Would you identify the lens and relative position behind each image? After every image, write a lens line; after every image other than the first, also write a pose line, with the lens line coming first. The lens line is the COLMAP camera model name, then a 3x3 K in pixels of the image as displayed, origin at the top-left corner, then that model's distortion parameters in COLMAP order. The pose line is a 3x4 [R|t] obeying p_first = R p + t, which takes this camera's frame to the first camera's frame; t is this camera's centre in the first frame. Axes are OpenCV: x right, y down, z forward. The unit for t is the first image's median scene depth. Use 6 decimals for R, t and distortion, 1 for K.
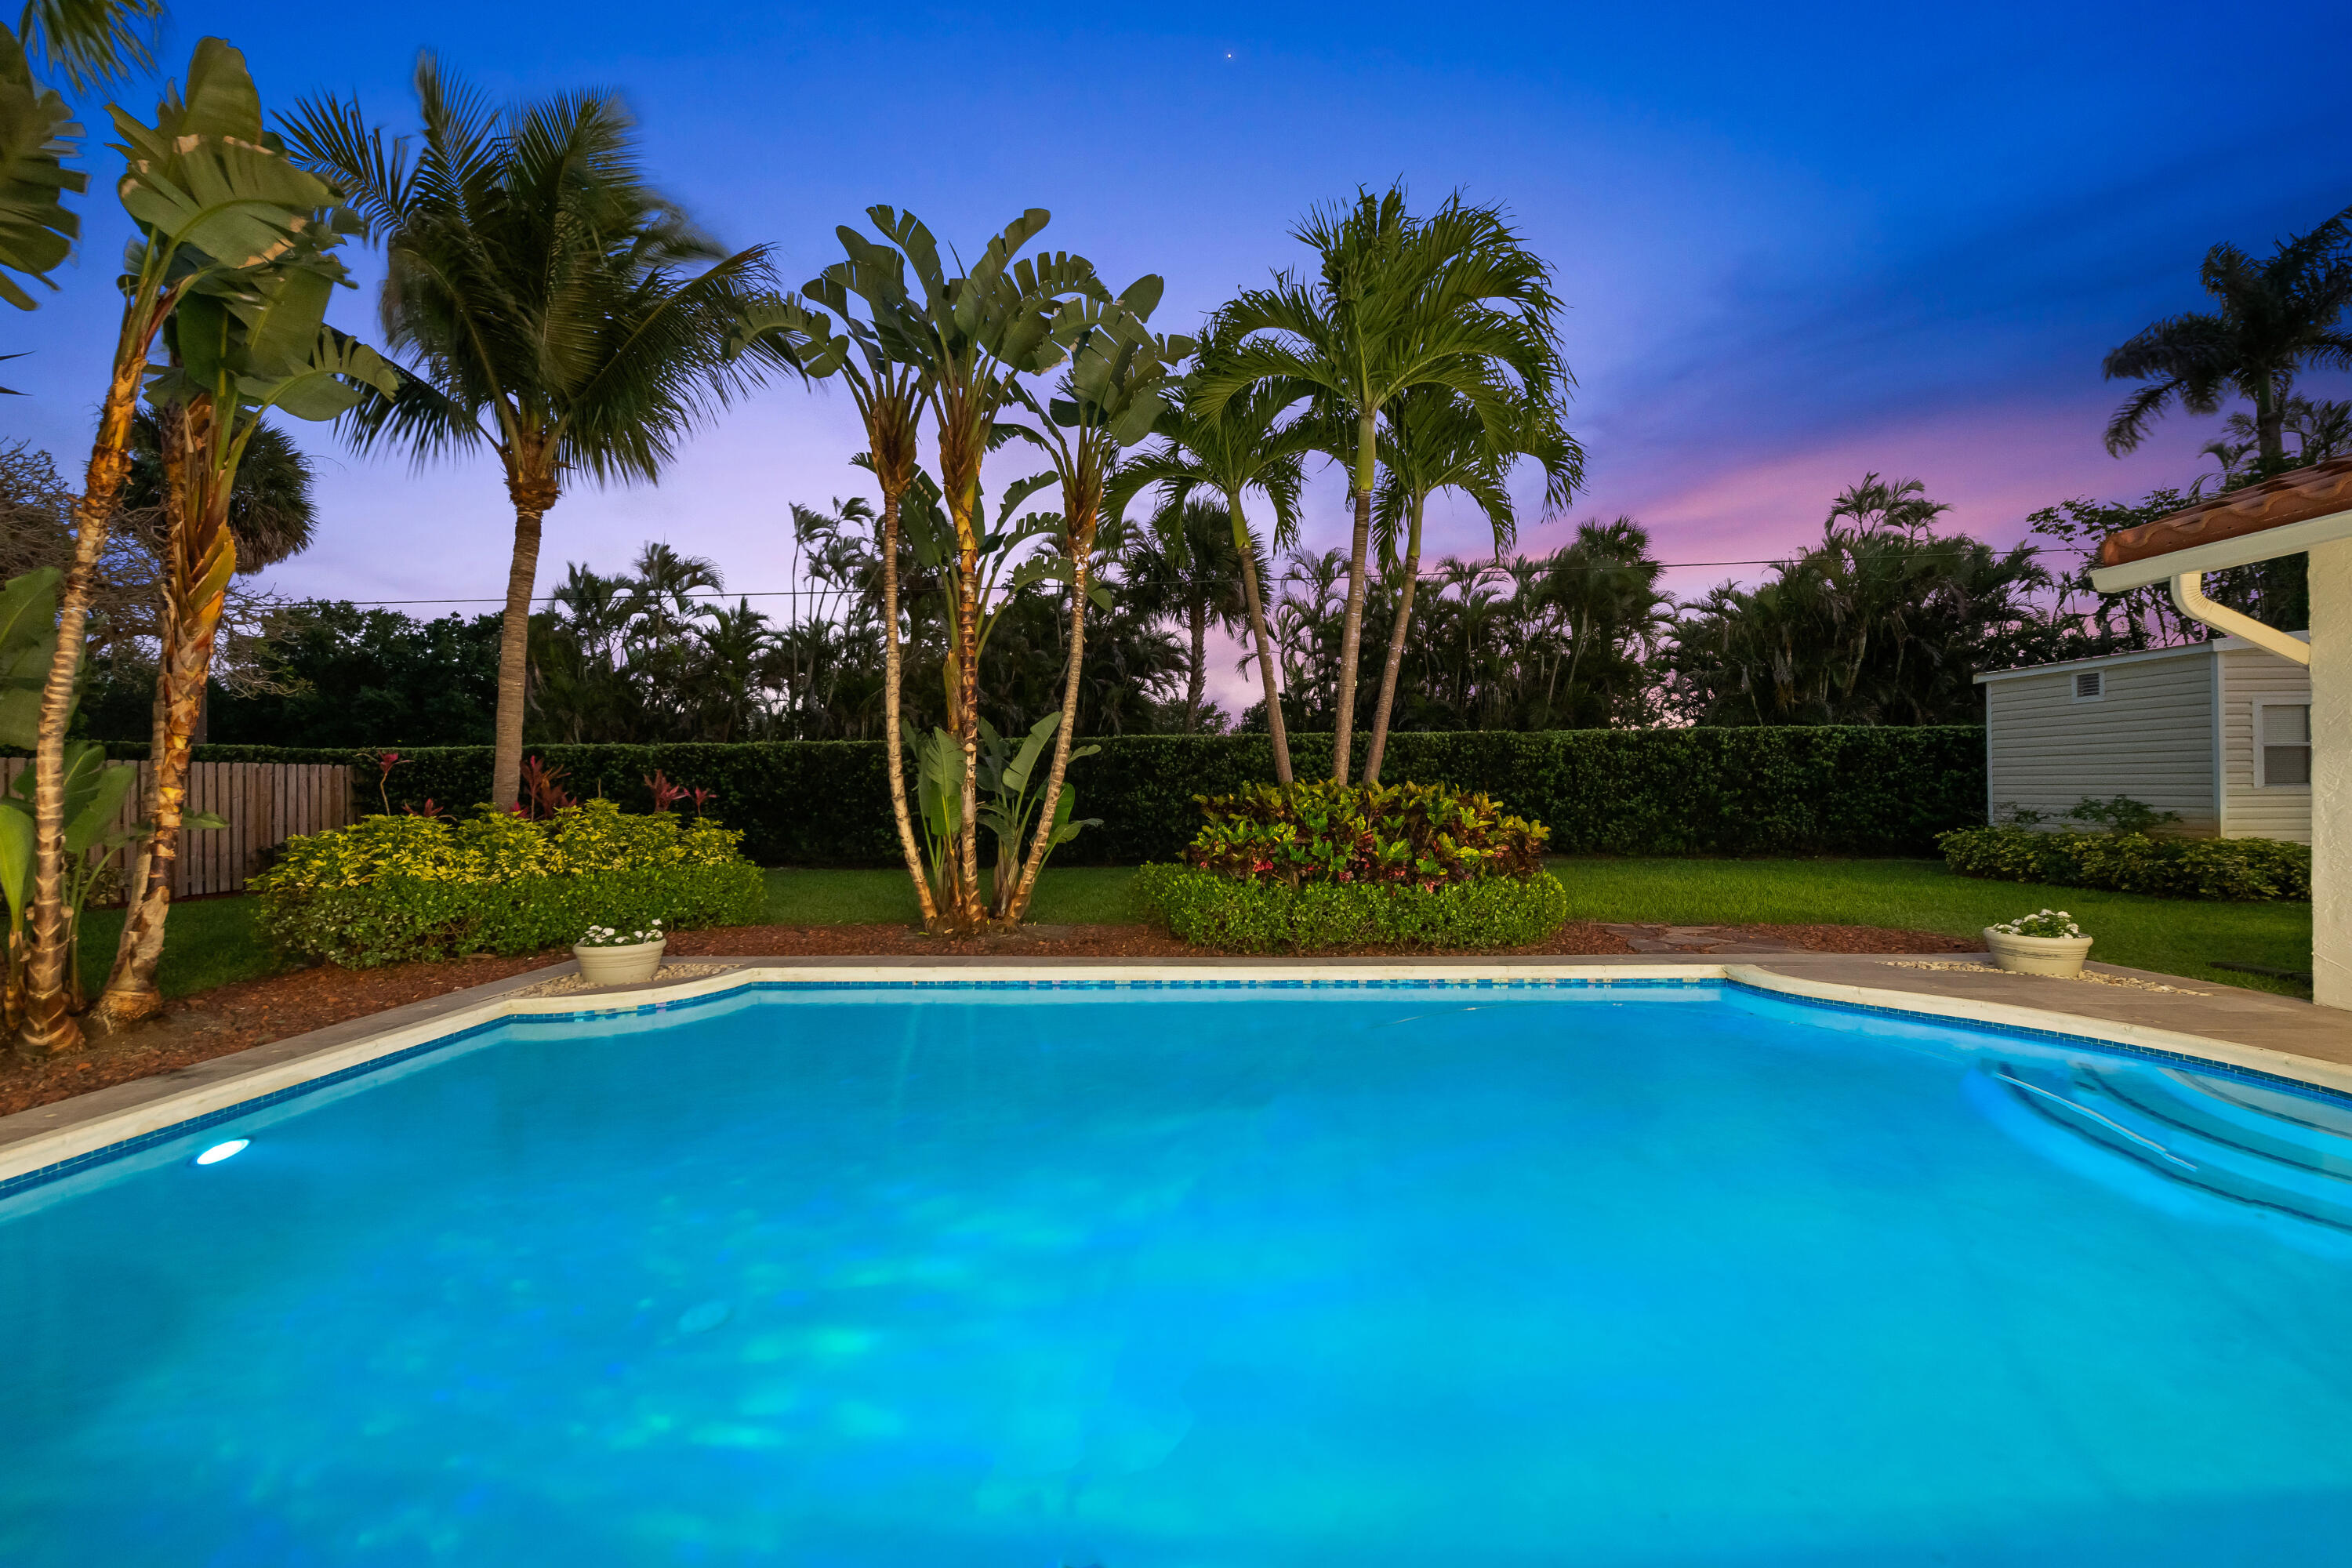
lens RADIAL K [[952.0, 0, 1177.6], [0, 952.0, 784.5], [0, 0, 1]] dist [-0.002657, -0.000384]
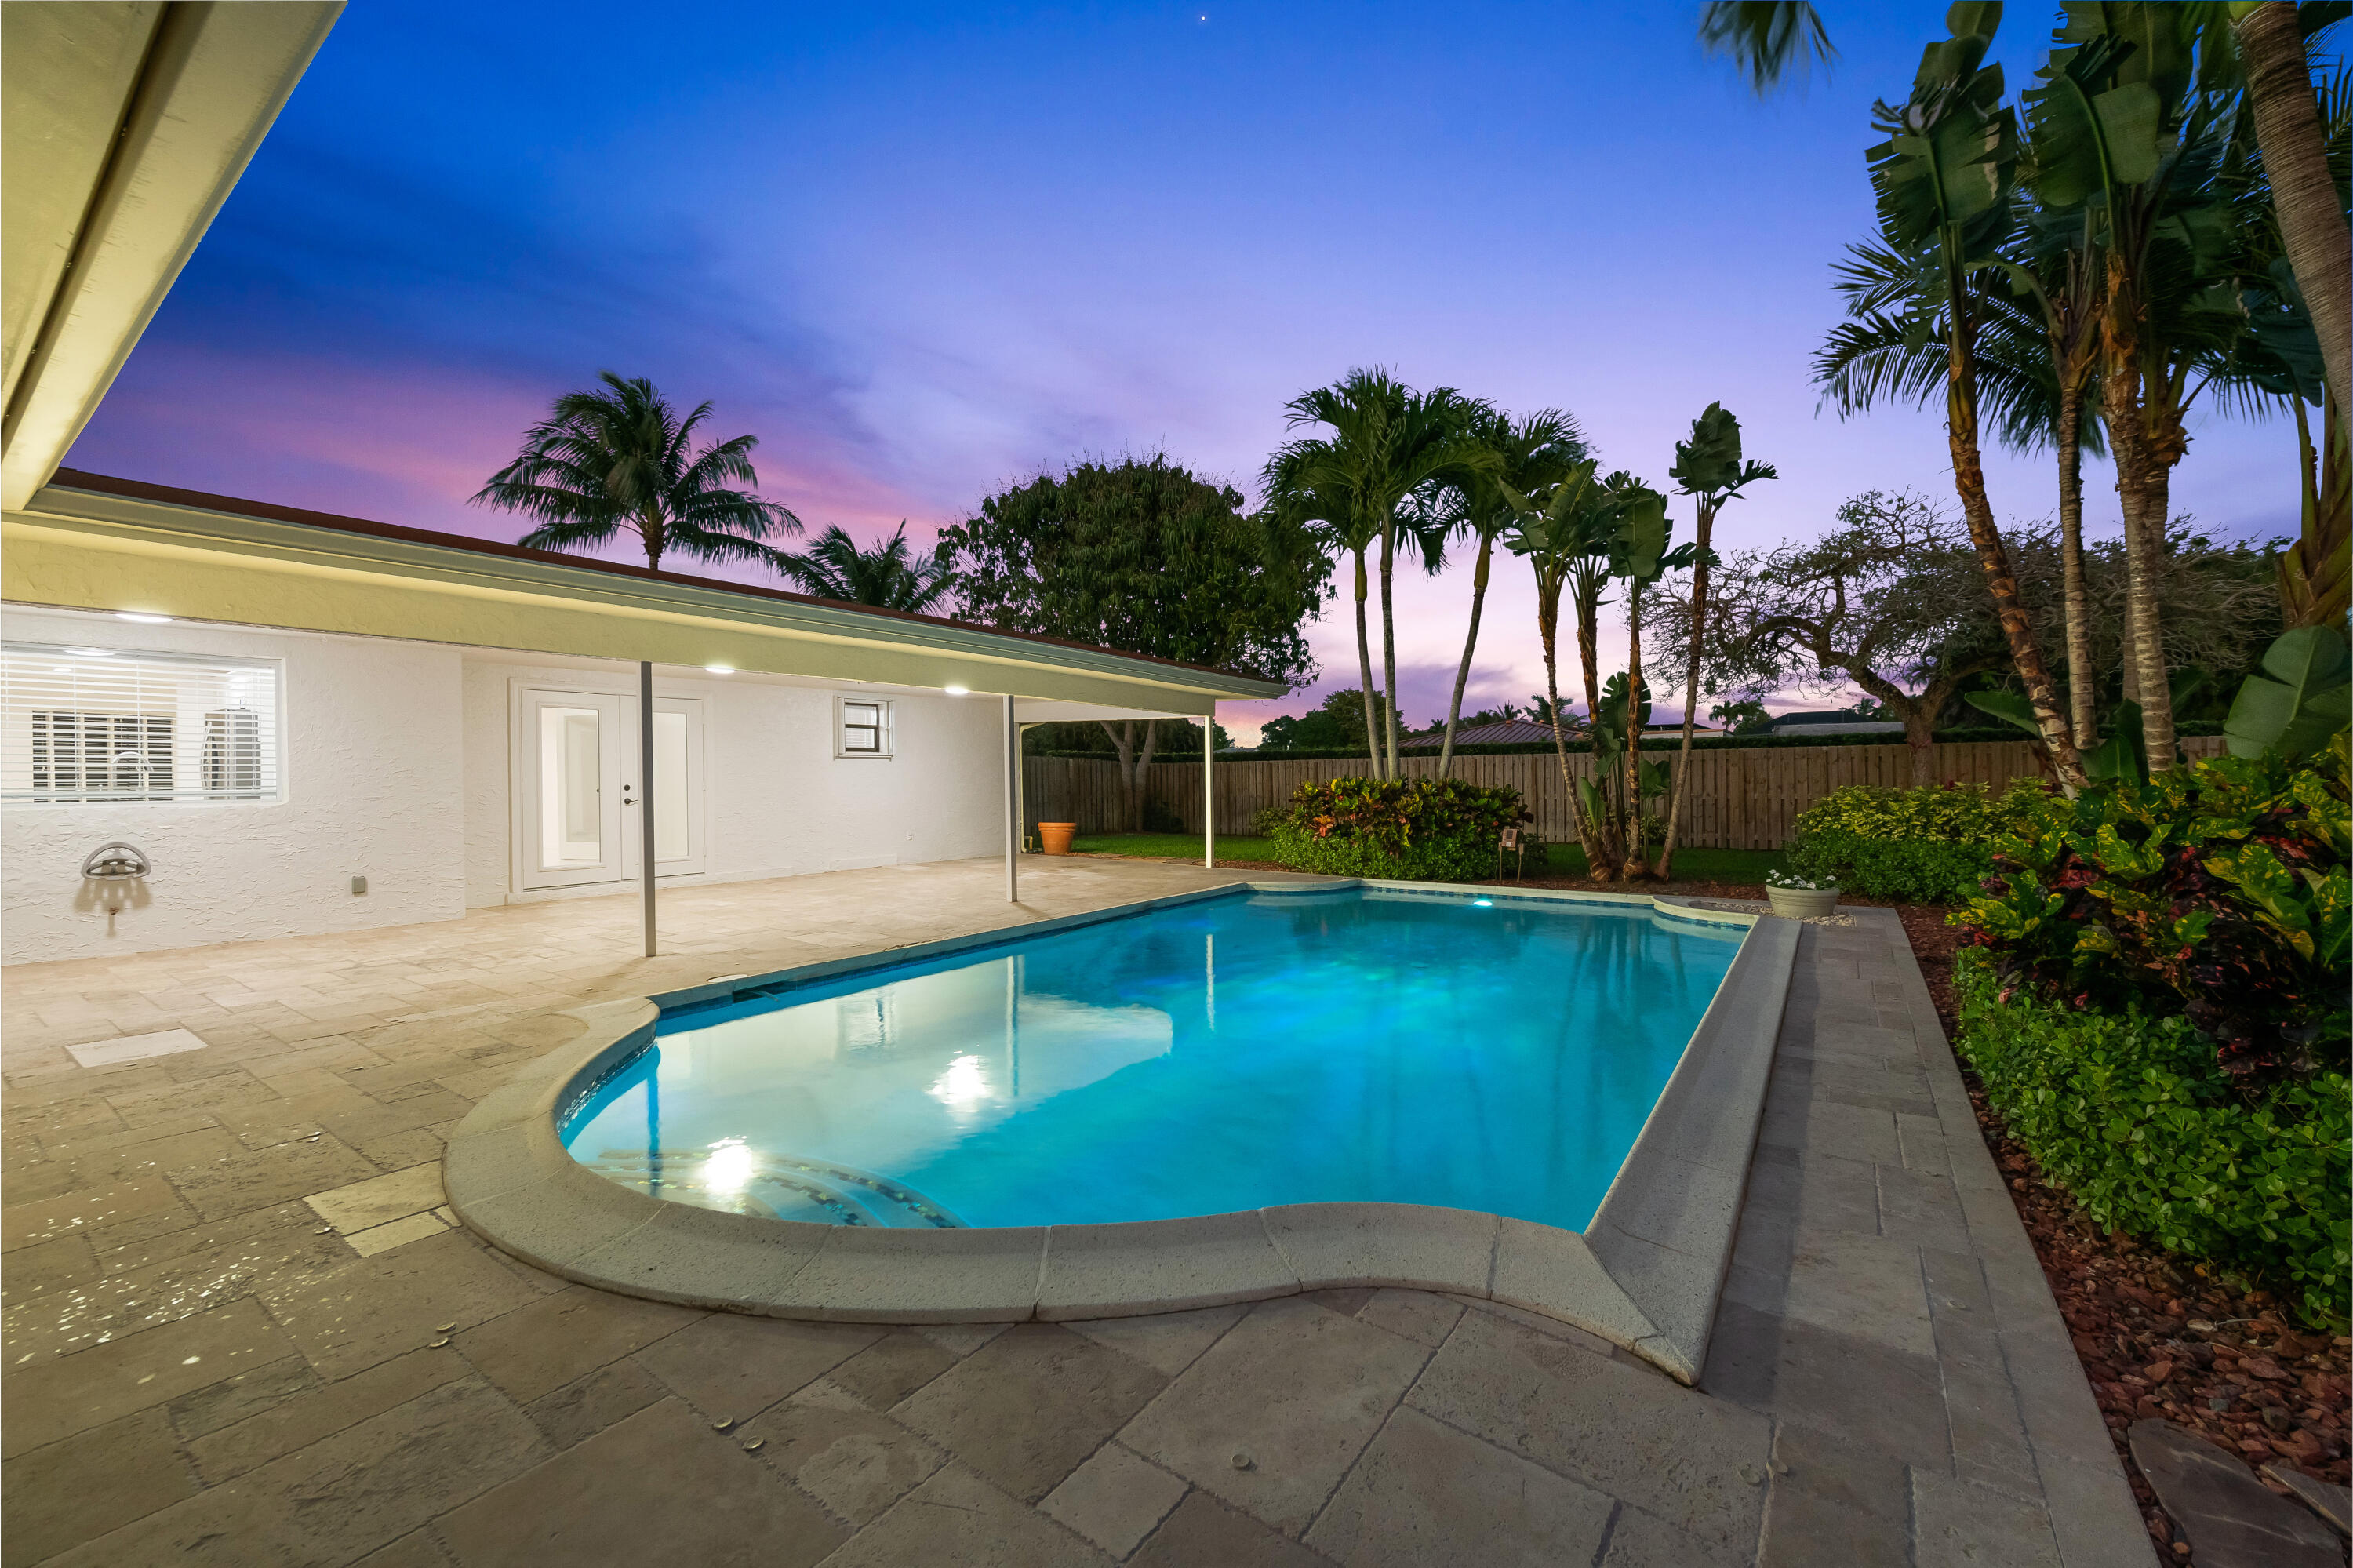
lens RADIAL K [[928.3, 0, 1189.1], [0, 928.3, 778.5], [0, 0, 1]] dist [0.001039, -0.001340]
pose [[-0.559239, 0.014312, -0.828883, 0.614983], [0.020554, 0.999783, 0.003396, -0.002437], [0.828751, -0.015137, -0.559412, 0.678859]]
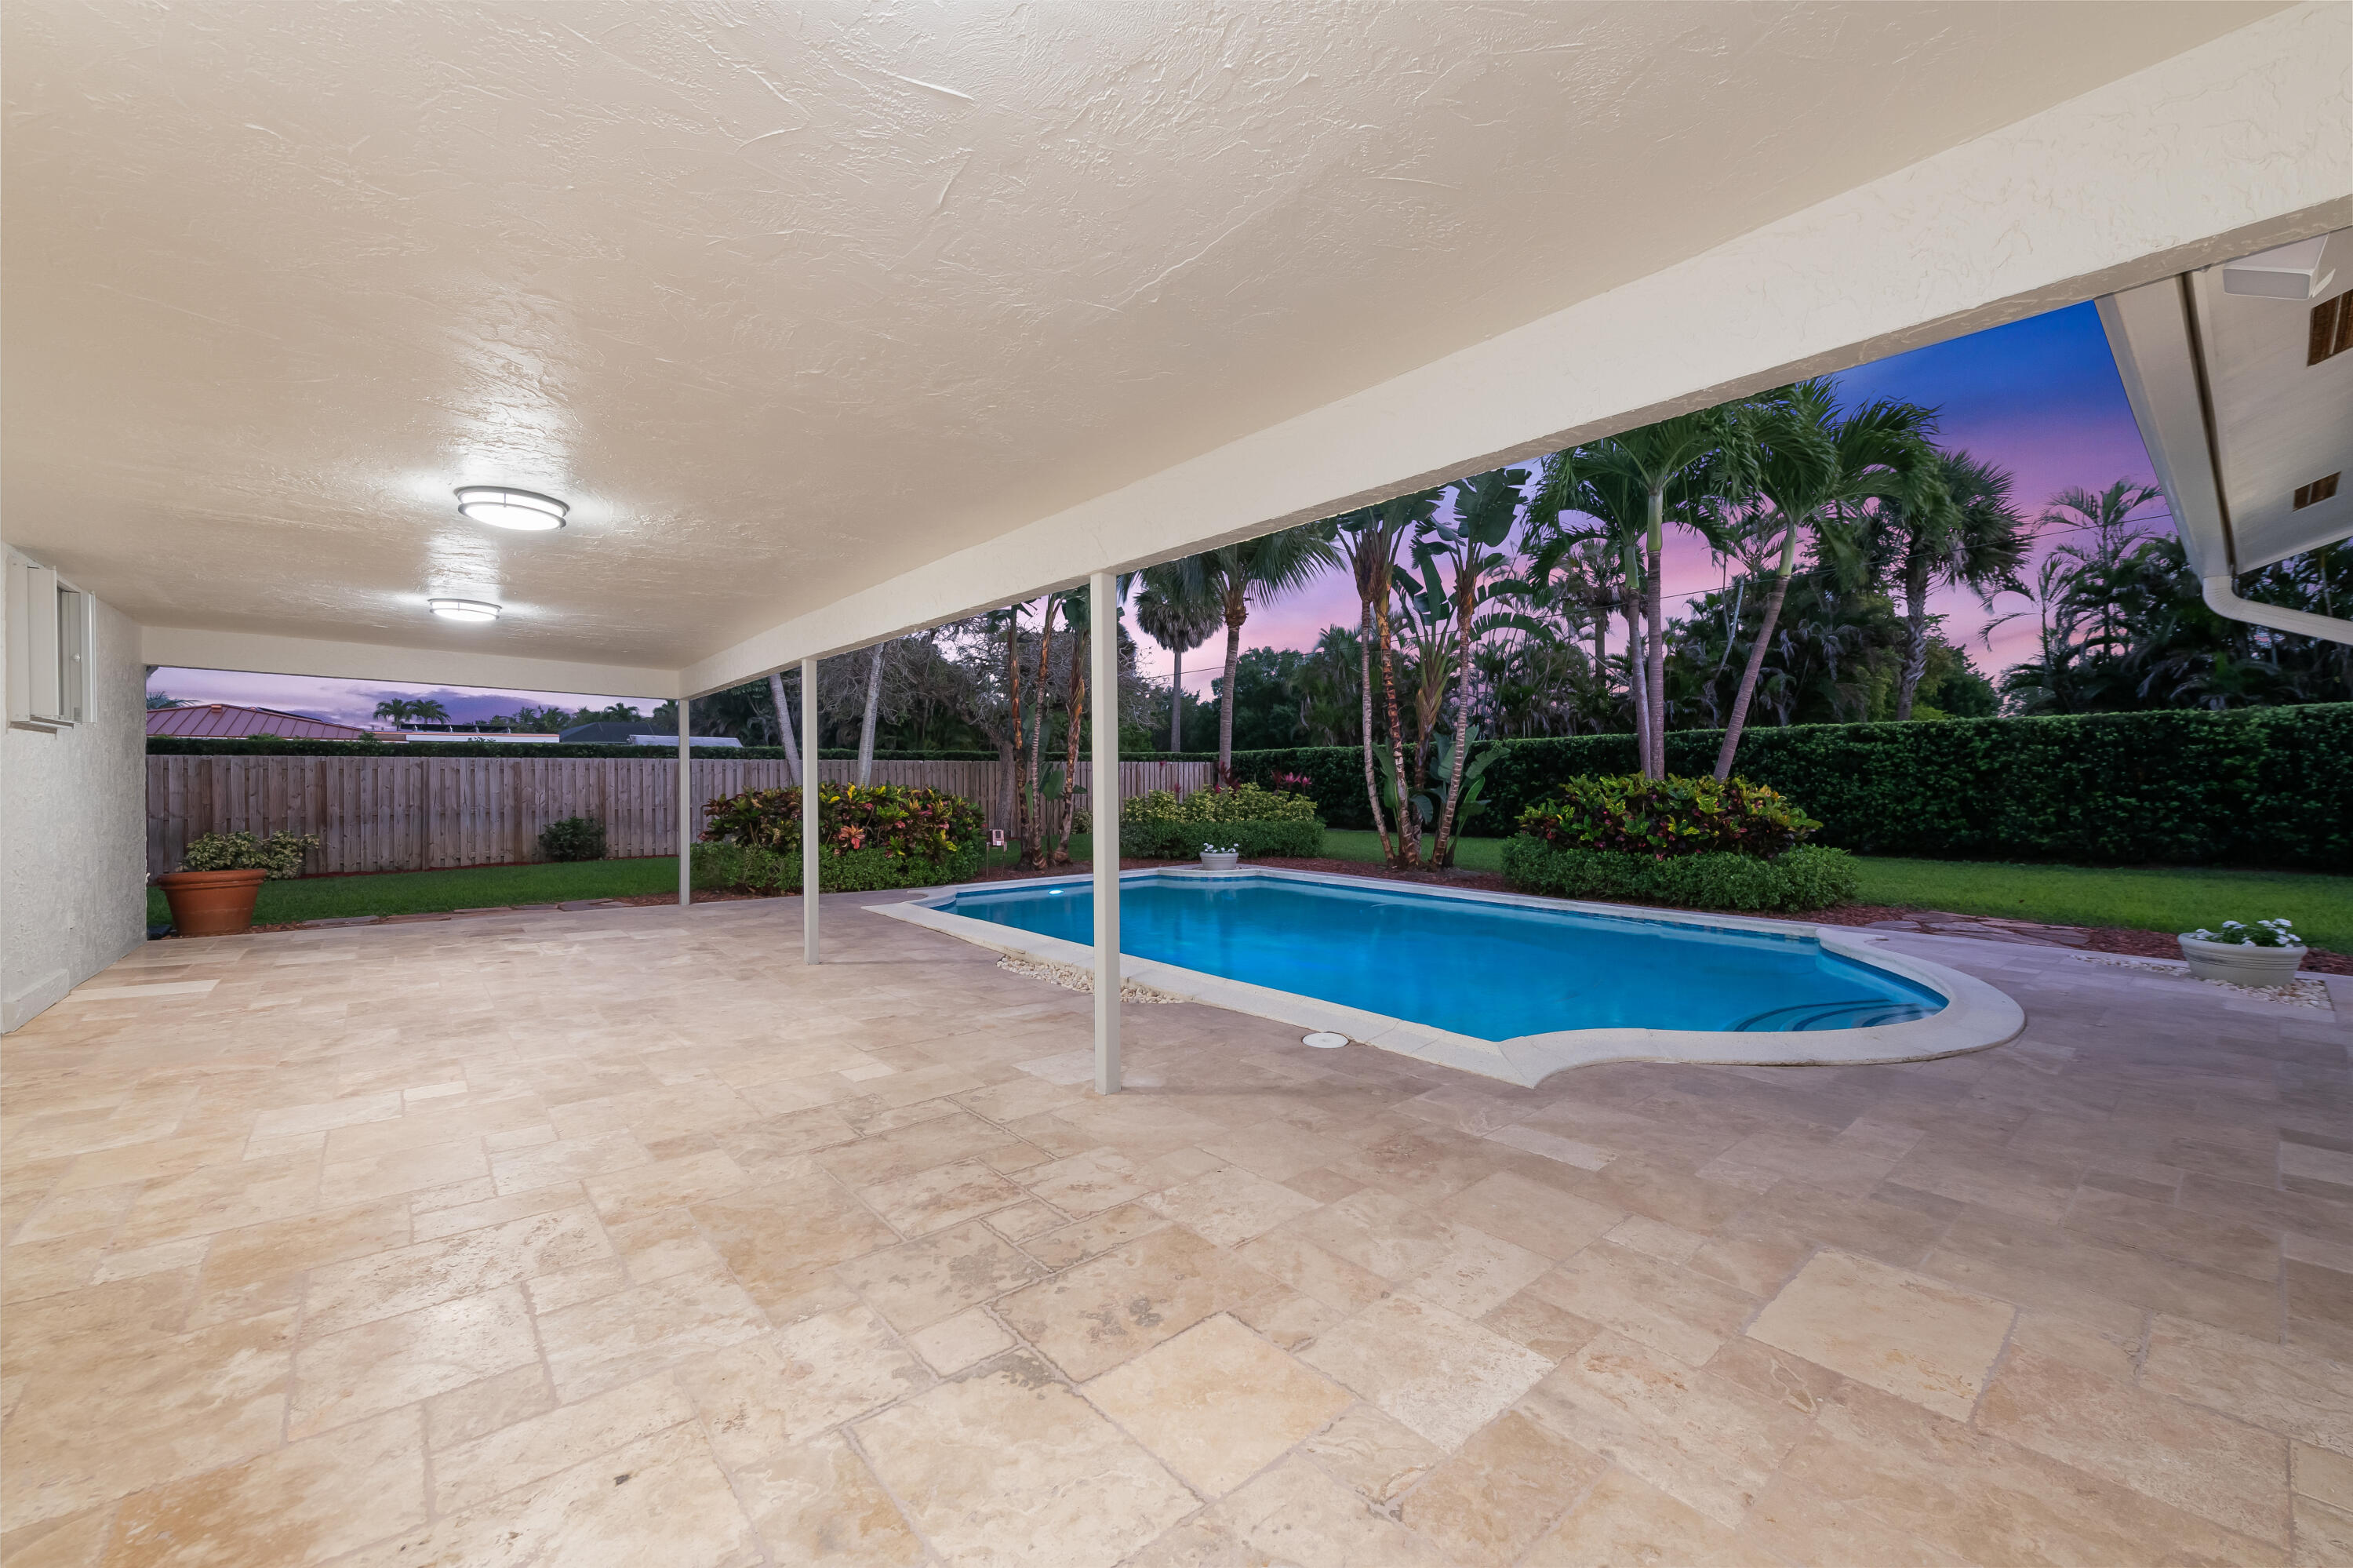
lens RADIAL K [[928.3, 0, 1192.2], [0, 928.3, 780.6], [0, 0, 1]] dist [0.001039, -0.001340]
pose [[0.666466, 0.007535, -0.745497, 0.580740], [0.001707, 0.999931, 0.011632, -0.009665], [0.745533, -0.009025, 0.666407, -0.253793]]
